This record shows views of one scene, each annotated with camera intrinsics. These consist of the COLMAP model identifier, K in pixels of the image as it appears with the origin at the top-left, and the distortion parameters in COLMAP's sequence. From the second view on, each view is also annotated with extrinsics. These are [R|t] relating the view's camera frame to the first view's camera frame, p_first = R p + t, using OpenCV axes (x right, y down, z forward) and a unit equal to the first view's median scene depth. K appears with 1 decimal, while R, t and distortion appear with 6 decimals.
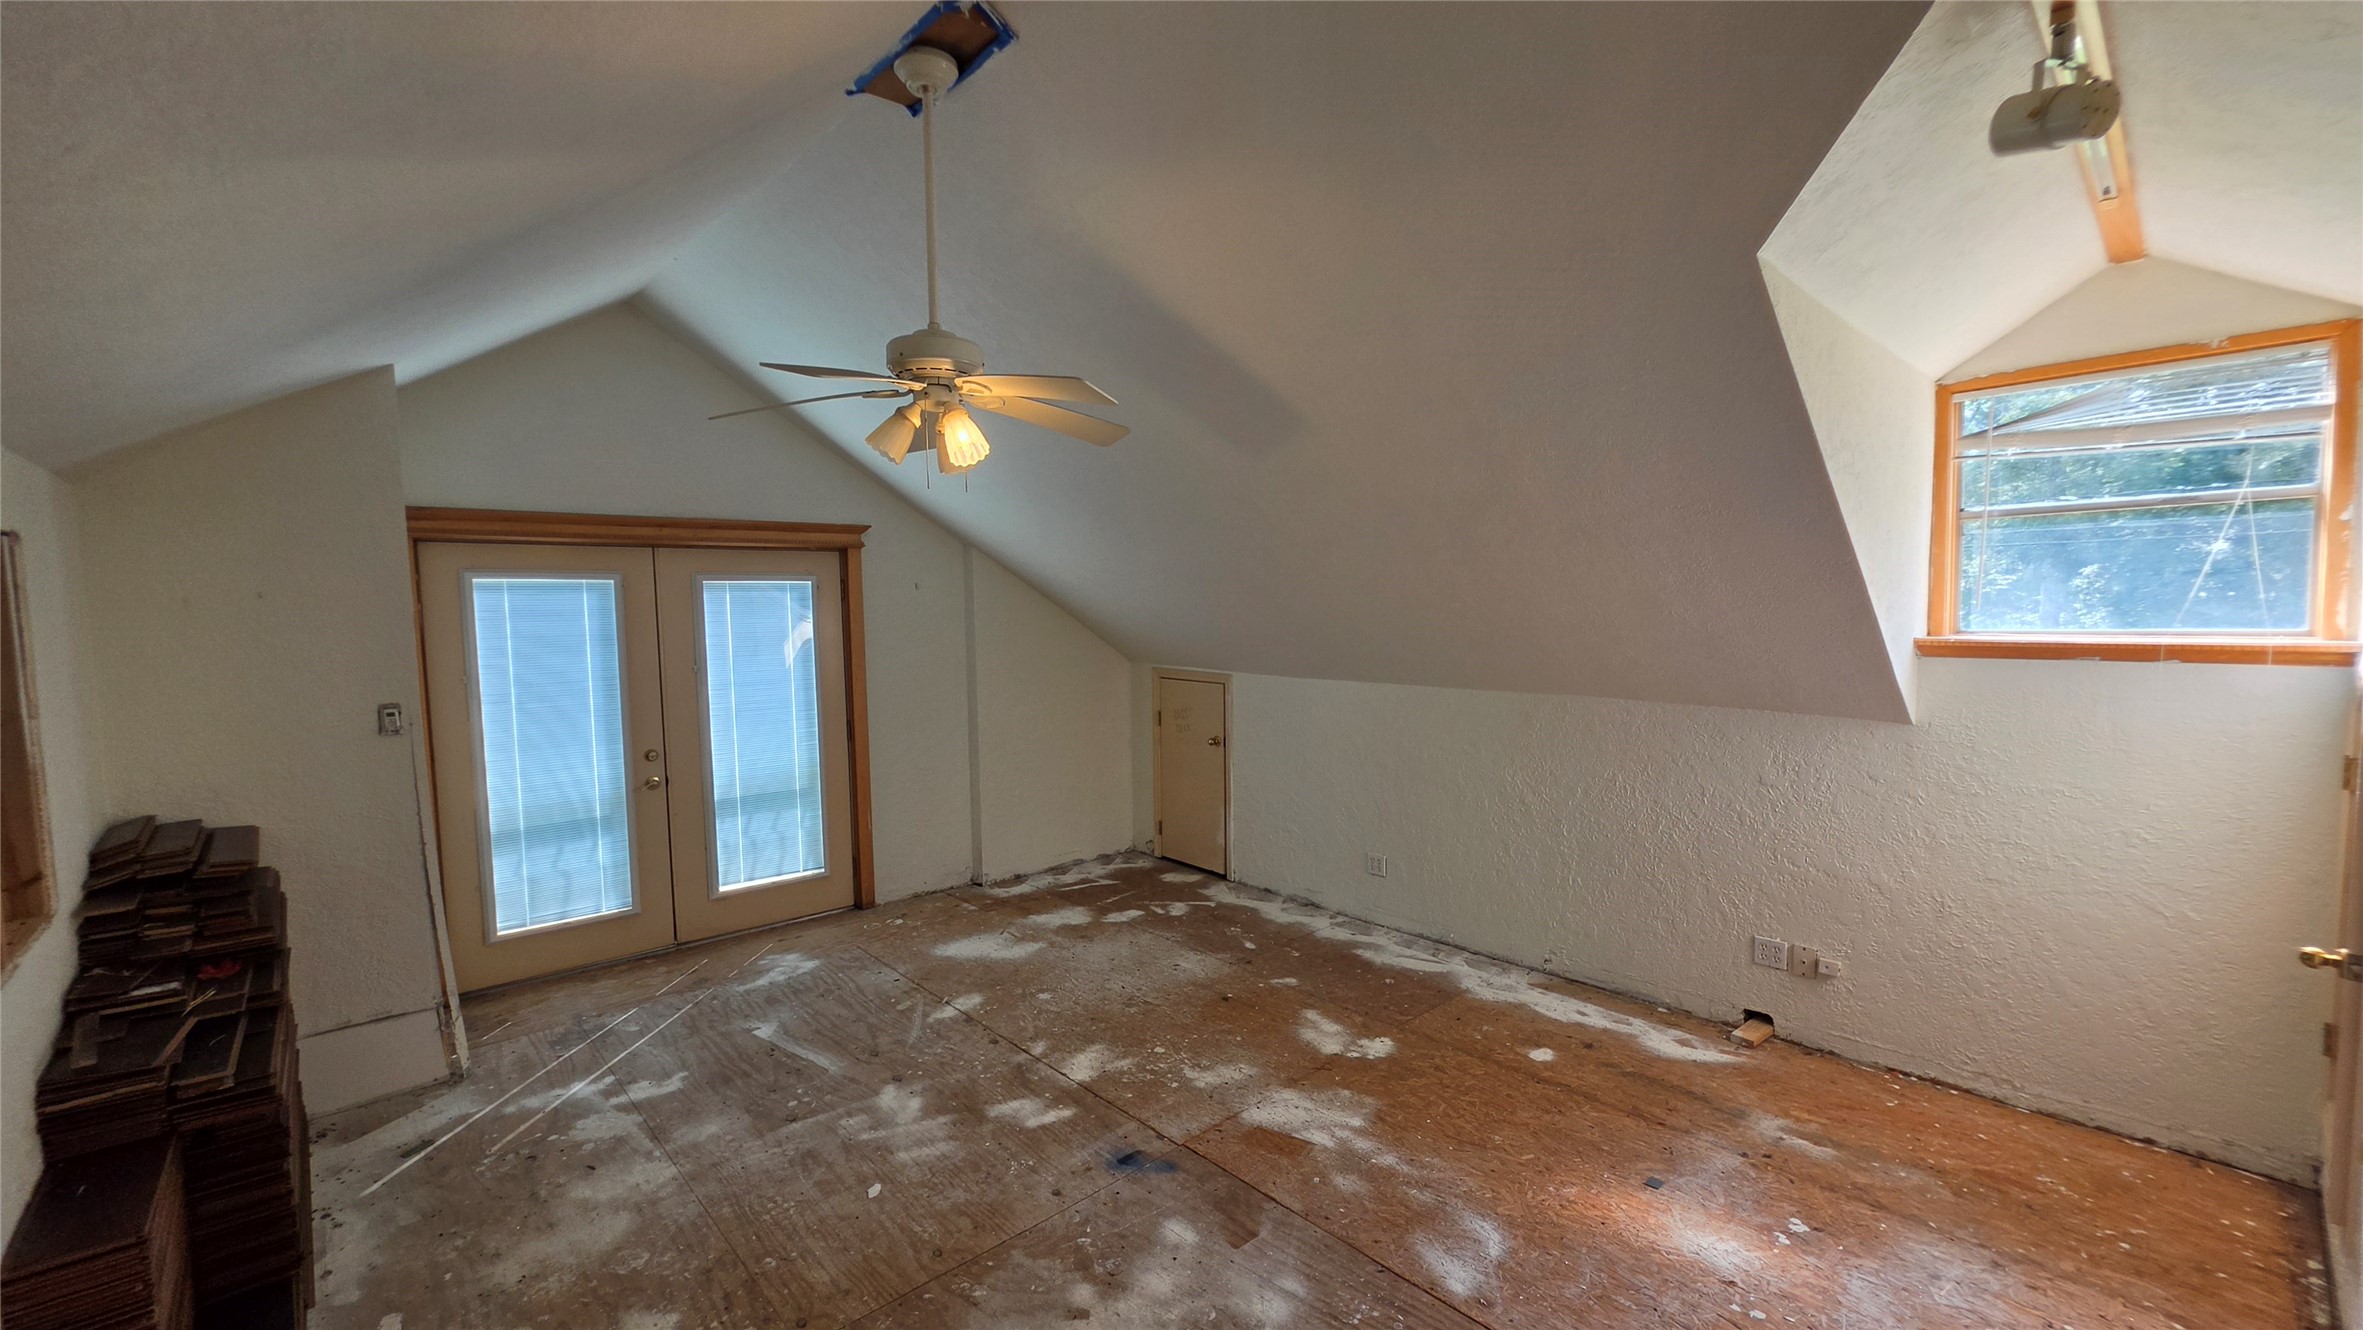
lens RADIAL K [[940.6, 0, 1189.2], [0, 940.6, 669.7], [0, 0, 1]] dist [-0.003597, 0.000595]
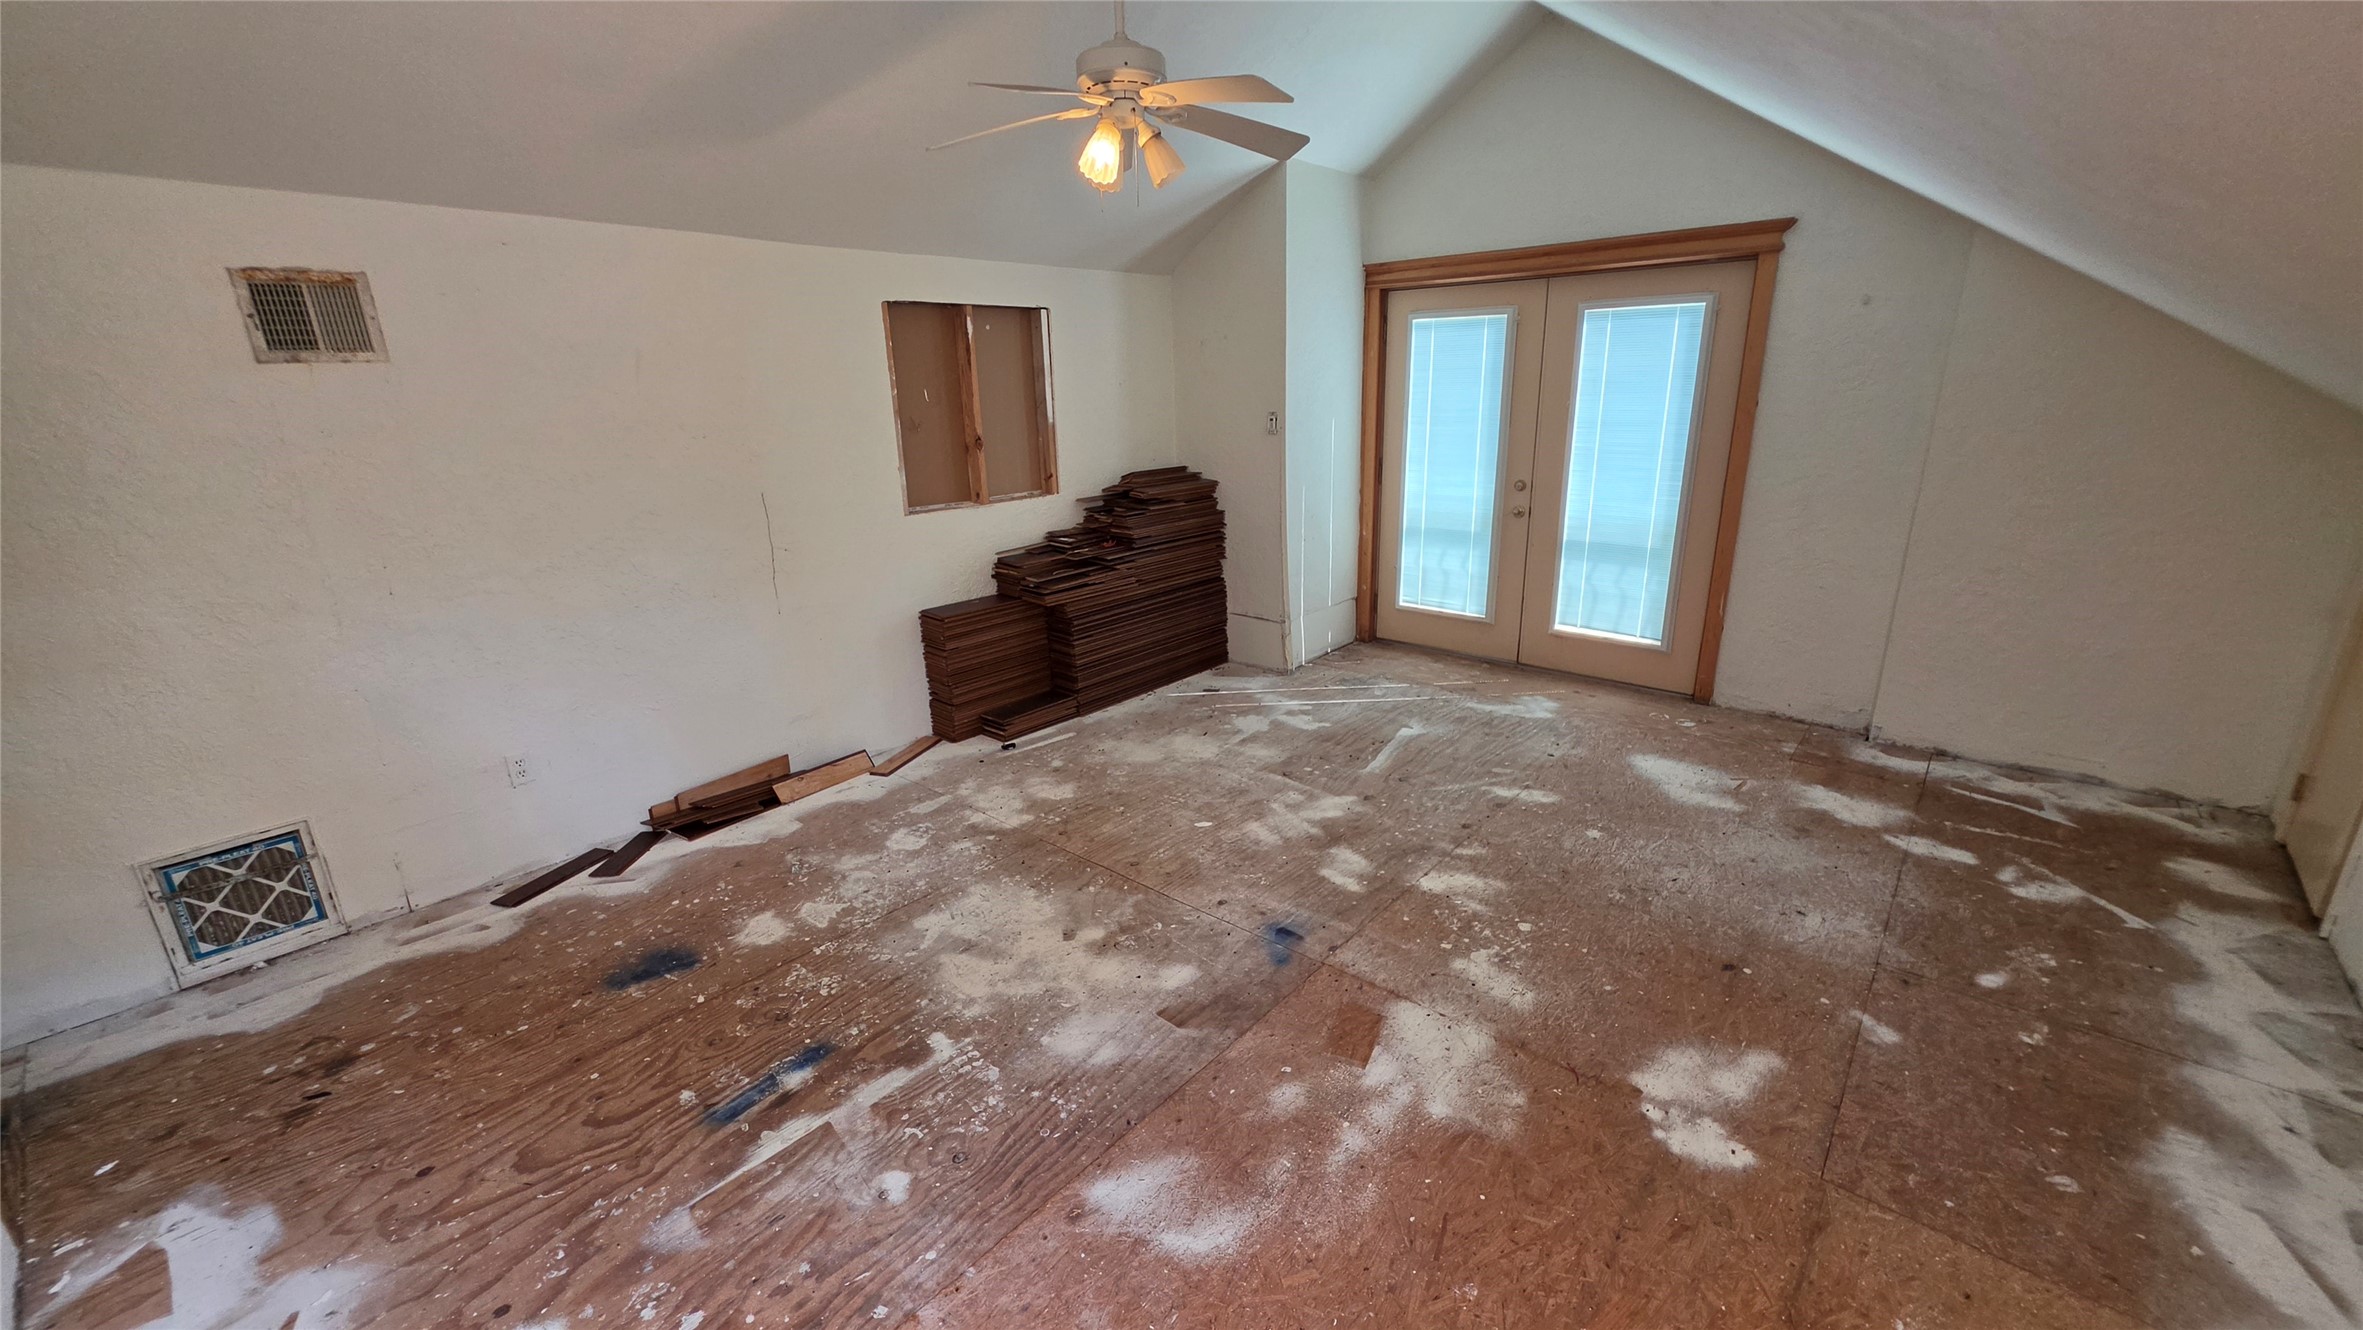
lens RADIAL K [[940.6, 0, 1189.2], [0, 940.6, 669.7], [0, 0, 1]] dist [-0.003597, 0.000595]
pose [[0.114327, 0.301866, -0.946470, 0.496117], [-0.052171, 0.953227, 0.297719, -0.009258], [0.992072, 0.015341, 0.124728, 0.517049]]
